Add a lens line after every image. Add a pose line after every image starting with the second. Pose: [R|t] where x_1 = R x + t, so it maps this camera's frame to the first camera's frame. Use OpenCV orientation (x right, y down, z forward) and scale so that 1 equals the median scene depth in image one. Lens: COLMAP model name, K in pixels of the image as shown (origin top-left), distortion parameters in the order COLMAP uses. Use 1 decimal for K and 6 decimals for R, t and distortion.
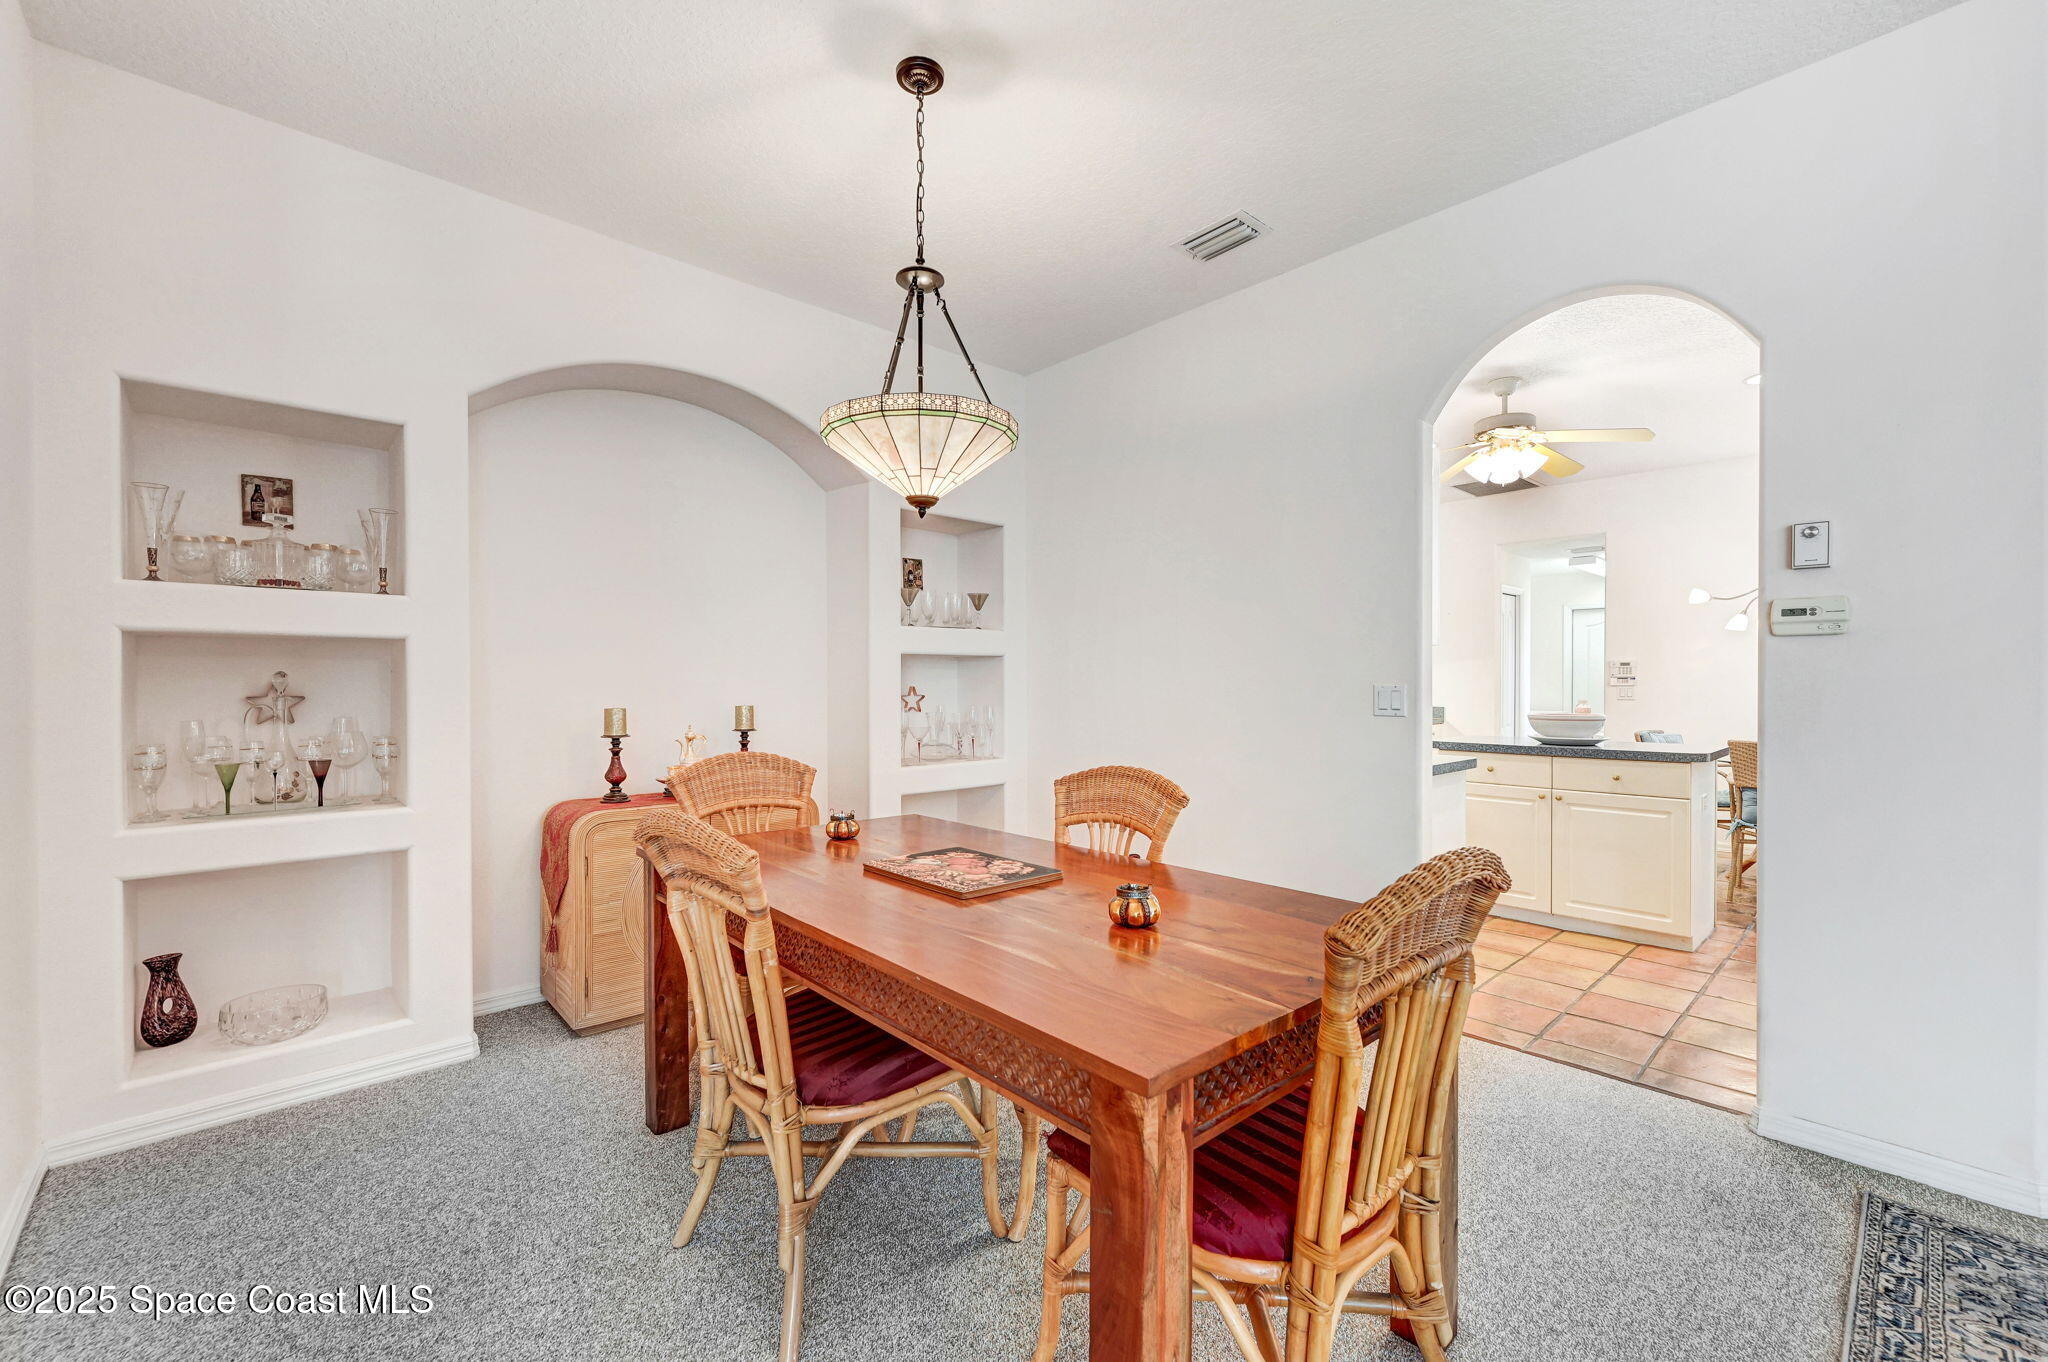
lens RADIAL K [[830.8, 0, 1035.6], [0, 830.8, 685.8], [0, 0, 1]] dist [-0.002673, 0.001358]
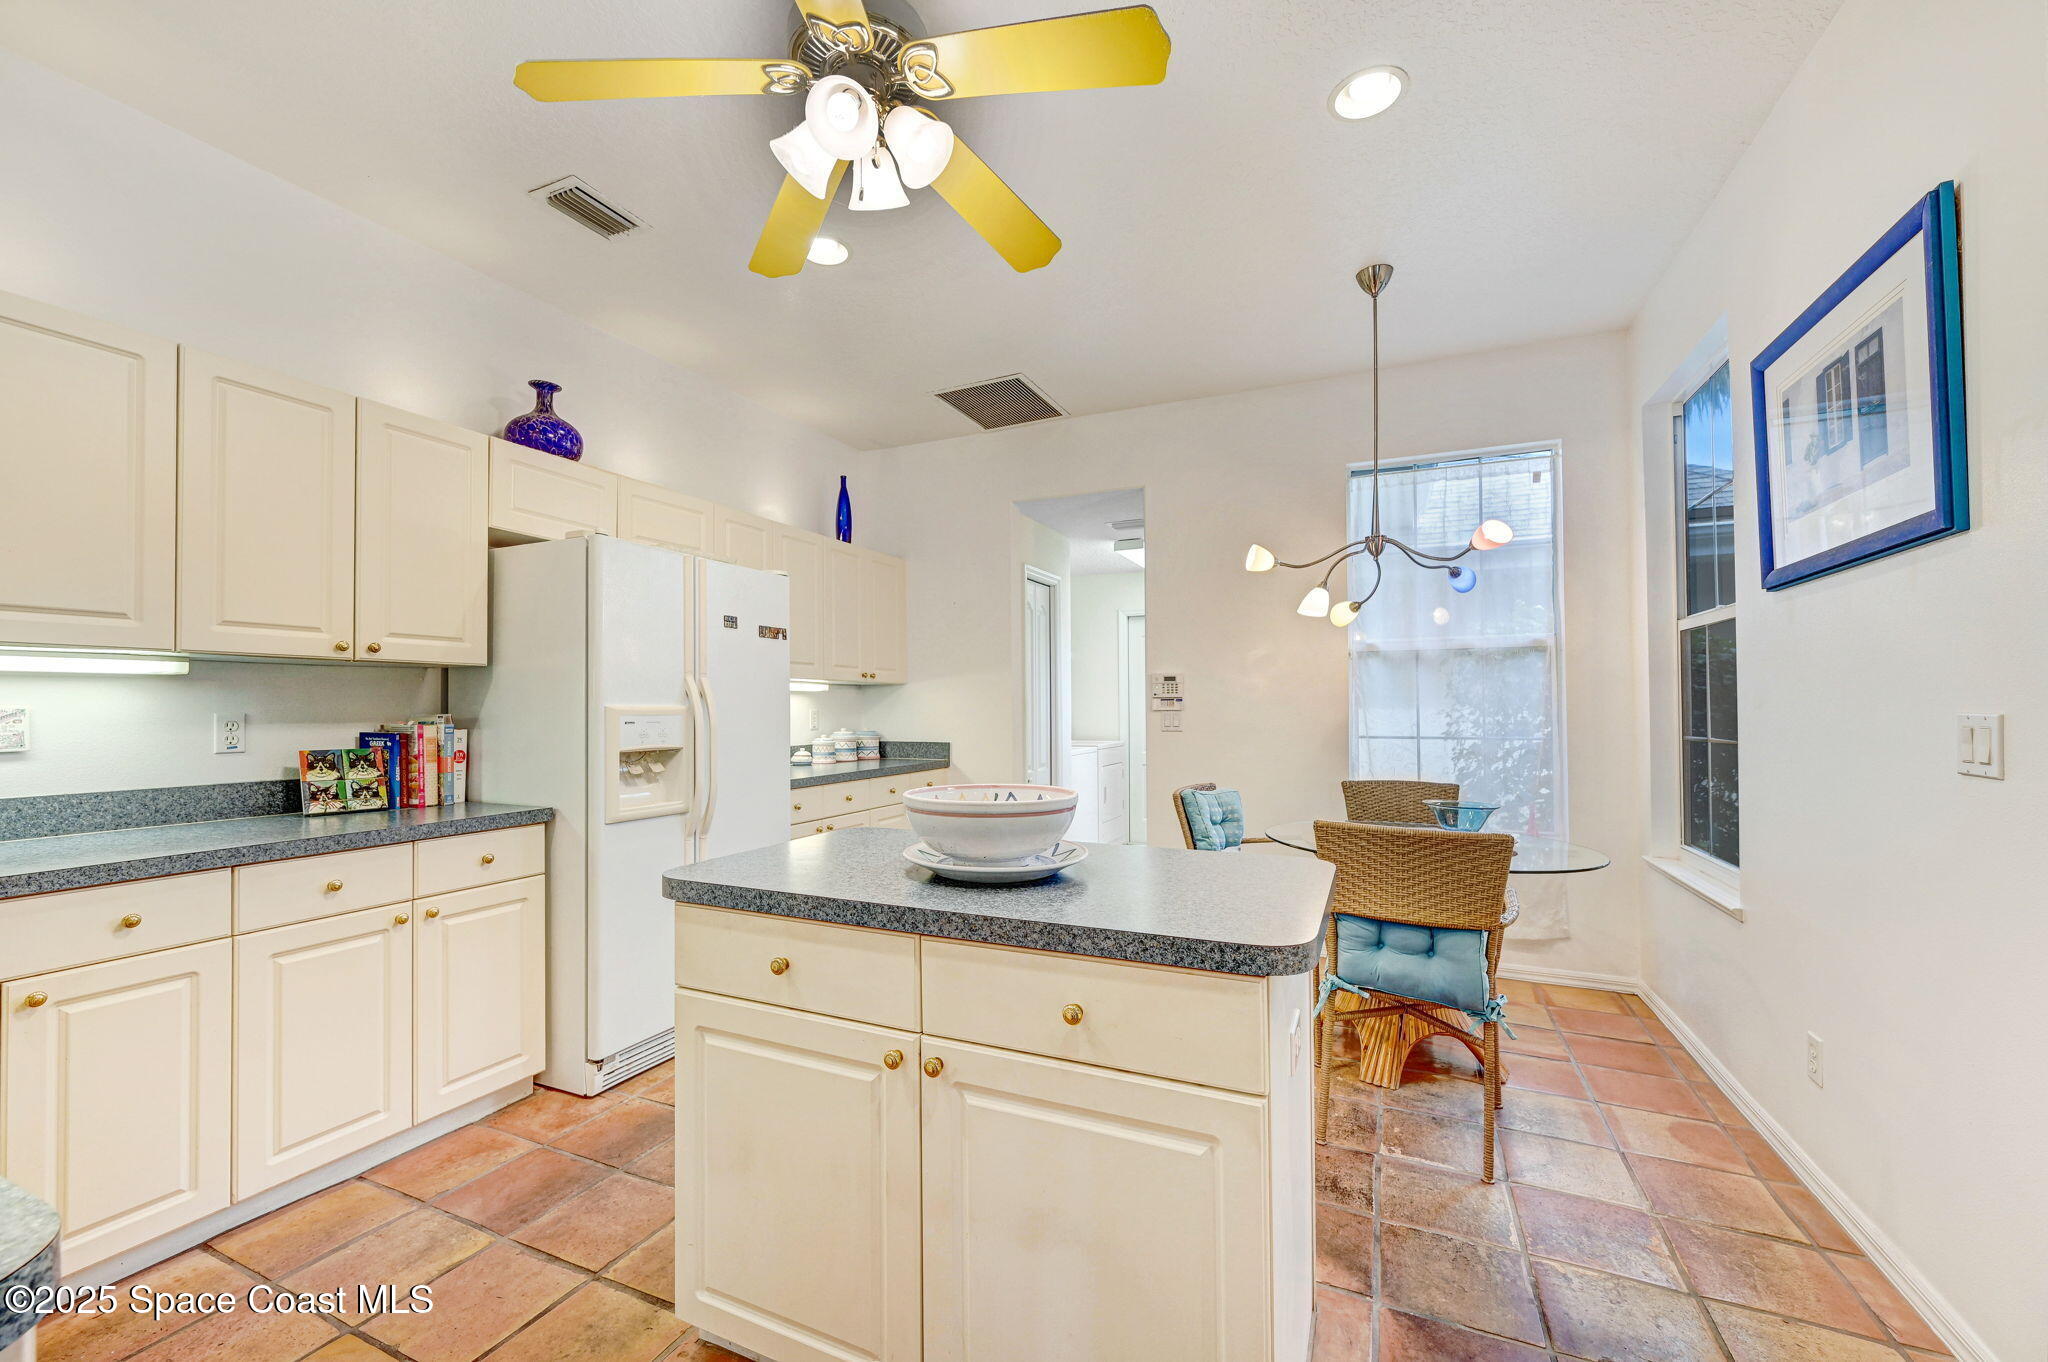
lens RADIAL K [[830.8, 0, 1016.4], [0, 830.8, 686.5], [0, 0, 1]] dist [-0.002673, 0.001358]
pose [[0.919707, 0.008048, 0.392524, 0.819146], [0.001504, 0.999710, -0.024019, -0.008949], [-0.392603, 0.022681, 0.919428, 1.055389]]
